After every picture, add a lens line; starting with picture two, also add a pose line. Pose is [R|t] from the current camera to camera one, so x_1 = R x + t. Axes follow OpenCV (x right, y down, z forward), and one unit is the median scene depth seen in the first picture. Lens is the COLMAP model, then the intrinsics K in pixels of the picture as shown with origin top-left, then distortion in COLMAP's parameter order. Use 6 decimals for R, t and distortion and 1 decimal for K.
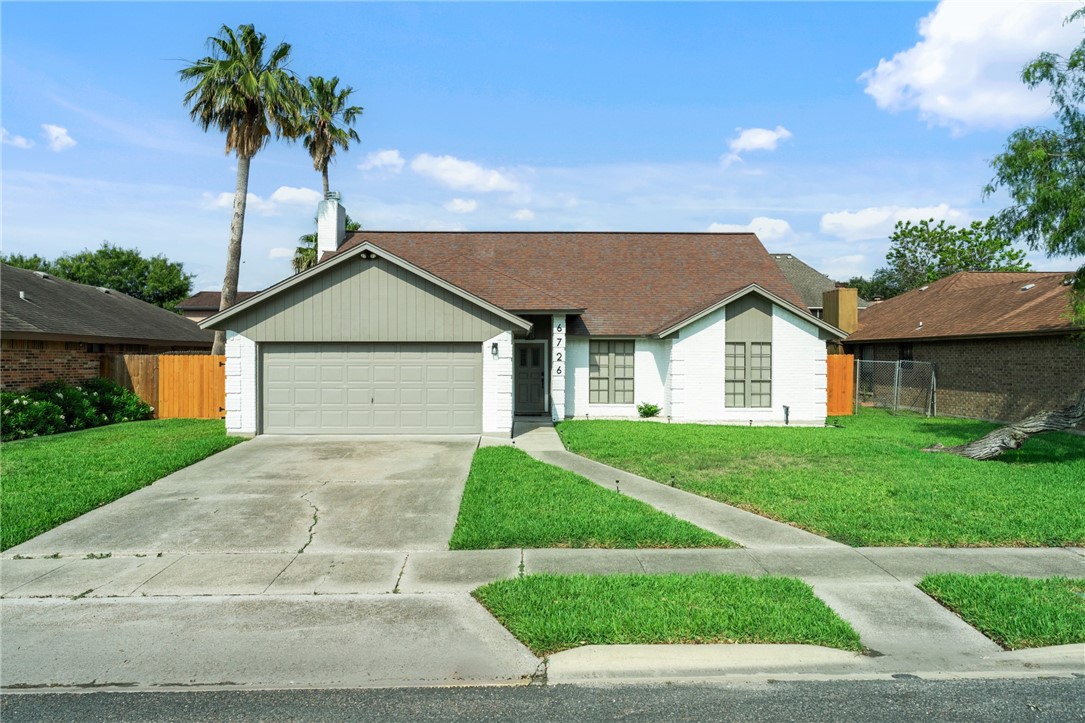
lens RADIAL K [[781.5, 0, 543.0], [0, 781.5, 358.0], [0, 0, 1]] dist [-0.004469, -0.001335]
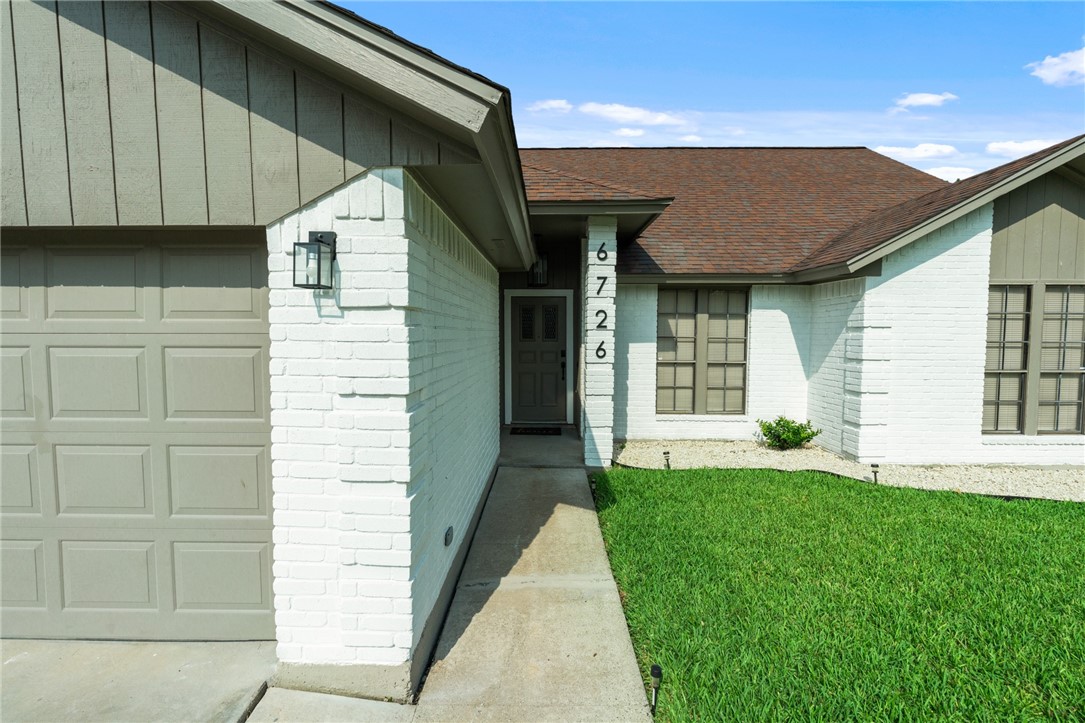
lens RADIAL K [[489.9, 0, 542.4], [0, 489.9, 359.4], [0, 0, 1]] dist [-0.003452, -0.000677]
pose [[0.999145, 0.001053, -0.041341, -0.000785], [0.001396, 0.998248, 0.059151, 0.004380], [0.041331, -0.059158, 0.997393, 0.700087]]
